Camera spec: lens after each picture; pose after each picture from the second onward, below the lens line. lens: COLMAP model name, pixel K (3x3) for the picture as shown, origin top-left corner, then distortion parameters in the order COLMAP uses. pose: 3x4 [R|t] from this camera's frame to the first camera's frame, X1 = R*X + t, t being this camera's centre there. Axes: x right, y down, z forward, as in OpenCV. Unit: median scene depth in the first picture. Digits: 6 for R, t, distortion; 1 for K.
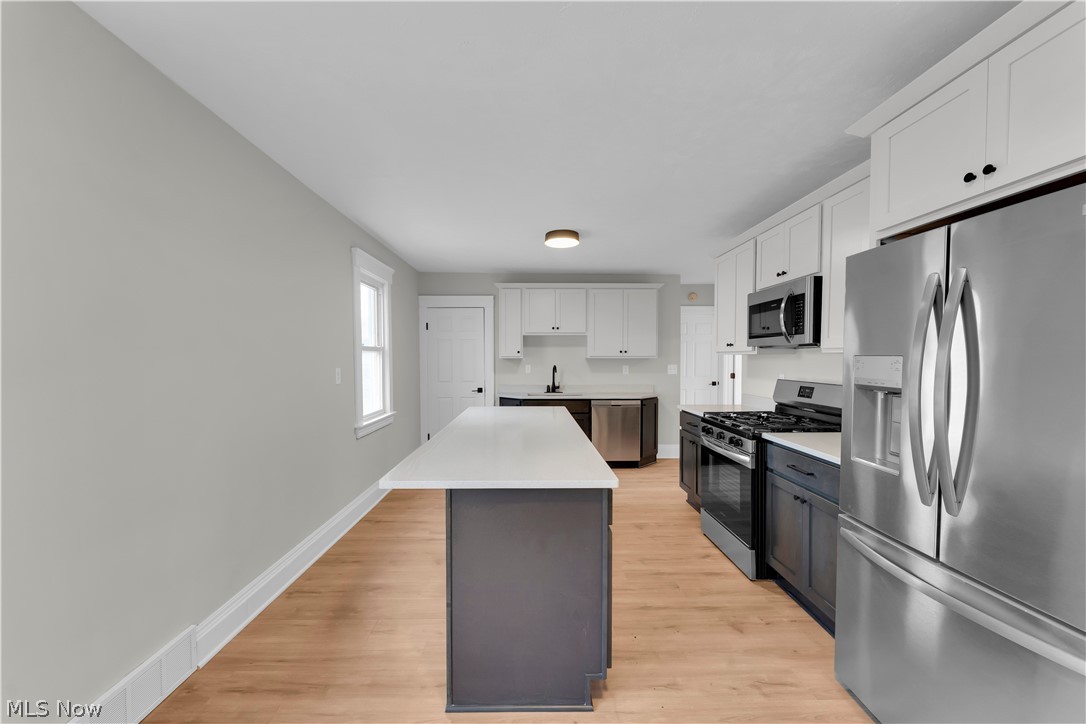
lens RADIAL K [[441.4, 0, 542.7], [0, 441.4, 370.0], [0, 0, 1]] dist [-0.001502, -0.000771]
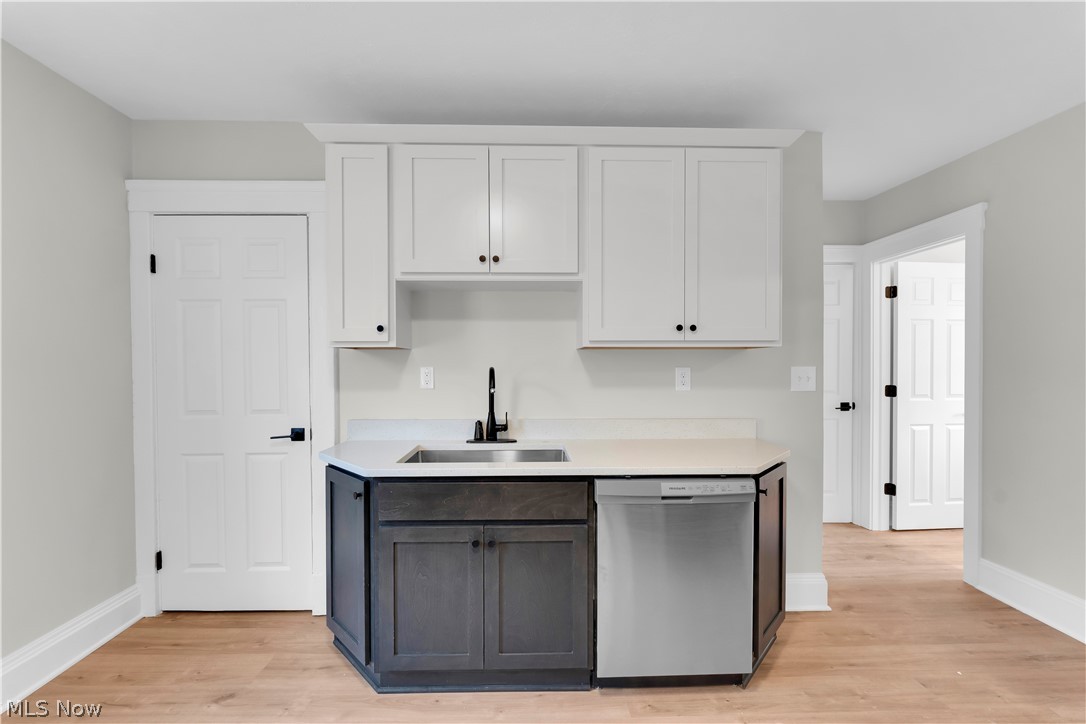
lens RADIAL K [[441.4, 0, 546.6], [0, 441.4, 369.4], [0, 0, 1]] dist [-0.001502, -0.000771]
pose [[0.999962, -0.002103, 0.008405, 0.072872], [0.002290, 0.999750, -0.022260, -0.001086], [-0.008356, 0.022279, 0.999717, 0.680273]]
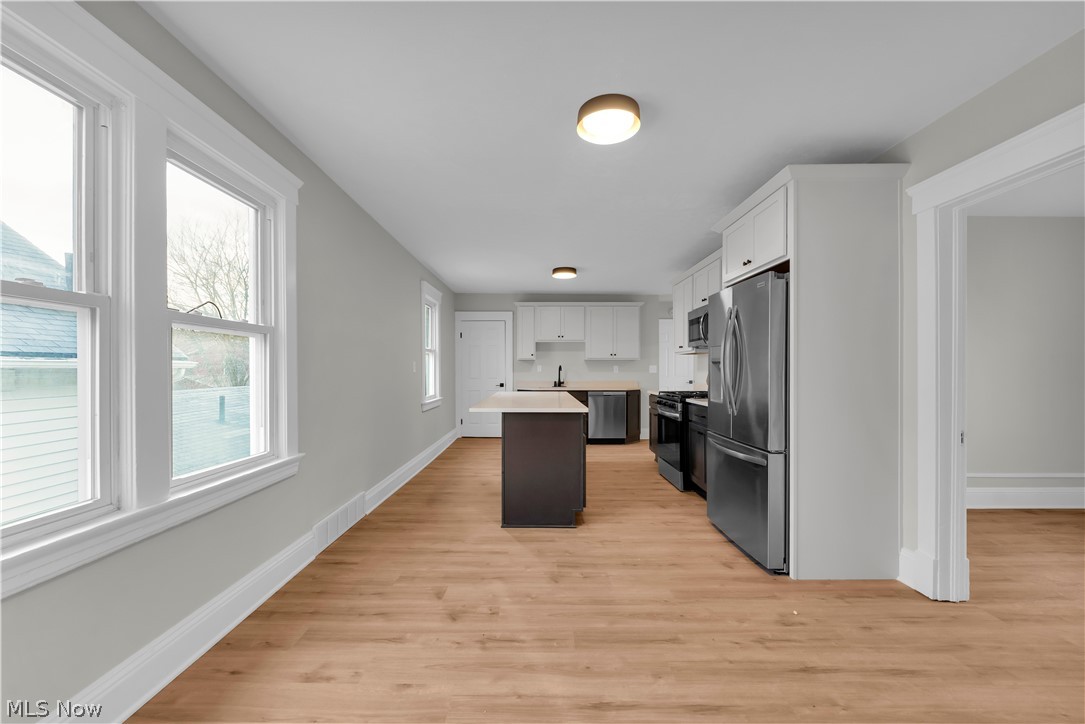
lens RADIAL K [[431.4, 0, 542.8], [0, 431.4, 367.2], [0, 0, 1]] dist [0.001573, 0.000090]
pose [[0.999817, -0.000017, -0.019135, 0.000803], [-0.000559, 0.999548, -0.030068, 0.034279], [0.019127, 0.030073, 0.999365, -0.272508]]
